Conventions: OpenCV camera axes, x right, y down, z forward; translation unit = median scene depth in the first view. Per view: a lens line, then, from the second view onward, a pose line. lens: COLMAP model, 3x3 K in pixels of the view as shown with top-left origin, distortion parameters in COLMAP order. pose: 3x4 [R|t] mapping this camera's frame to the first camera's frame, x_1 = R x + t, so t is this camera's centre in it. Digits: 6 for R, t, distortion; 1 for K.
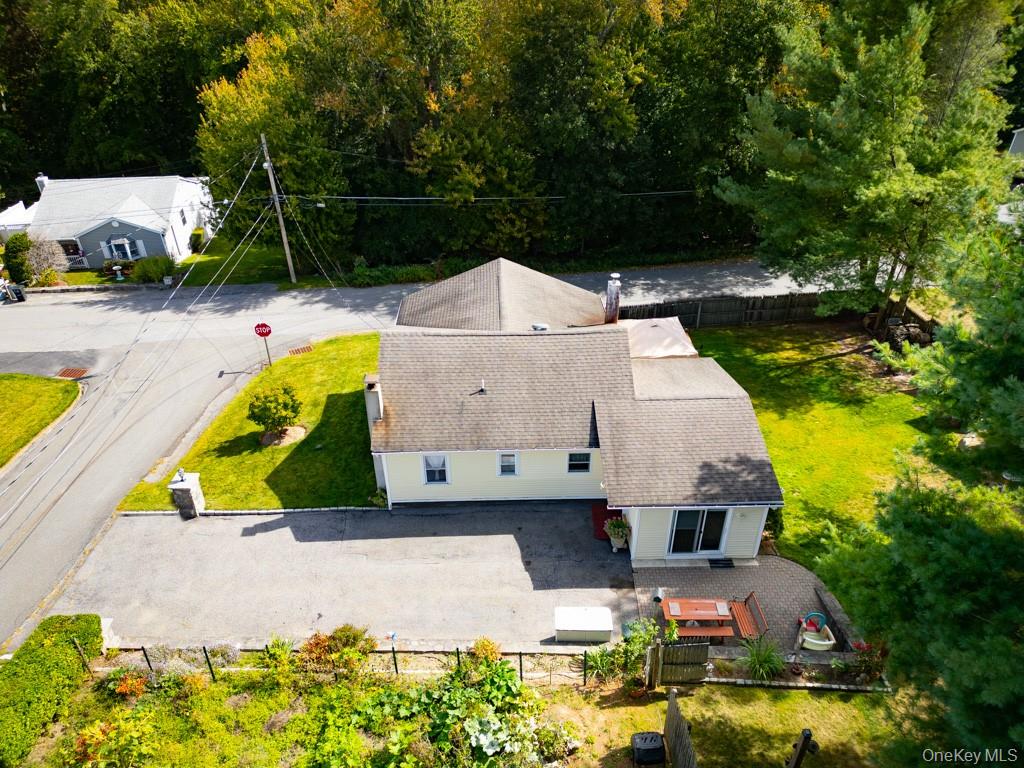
lens RADIAL K [[701.3, 0, 512.0], [0, 701.3, 384.0], [0, 0, 1]] dist [0.069250, -0.001065]
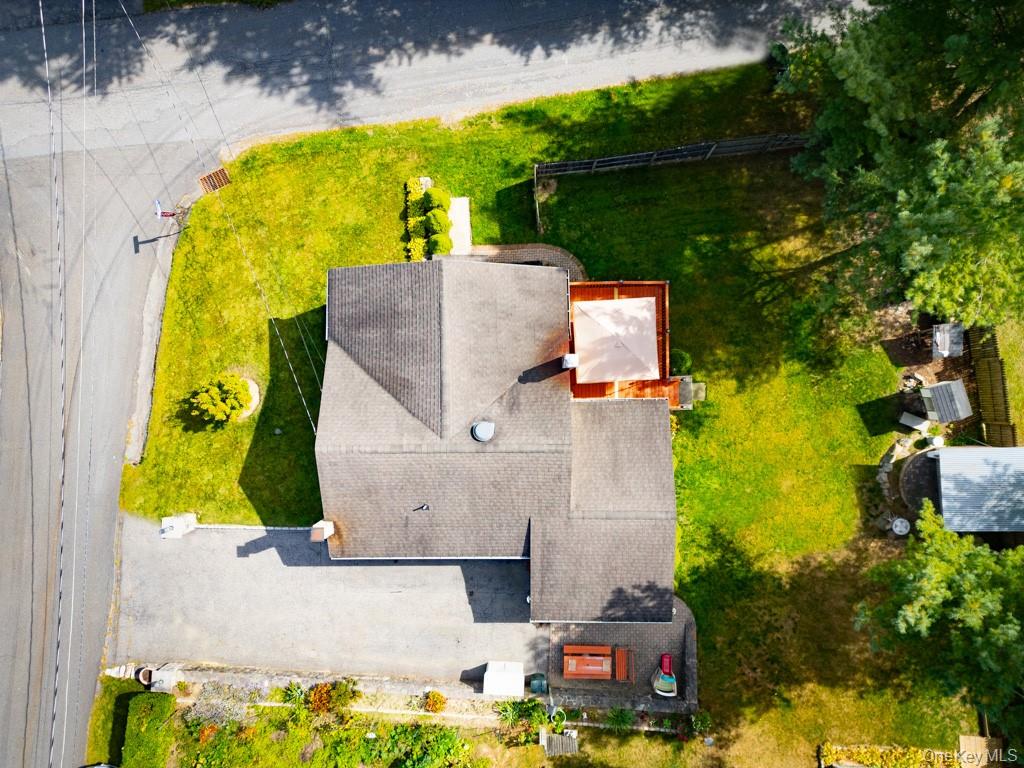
lens RADIAL K [[716.6, 0, 512.0], [0, 716.6, 384.0], [0, 0, 1]] dist [0.037452, -0.001252]
pose [[0.999697, 0.024616, -0.000248, 0.085513], [-0.014041, 0.578448, 0.815598, -0.998810], [0.020220, -0.815348, 0.578618, 0.548966]]
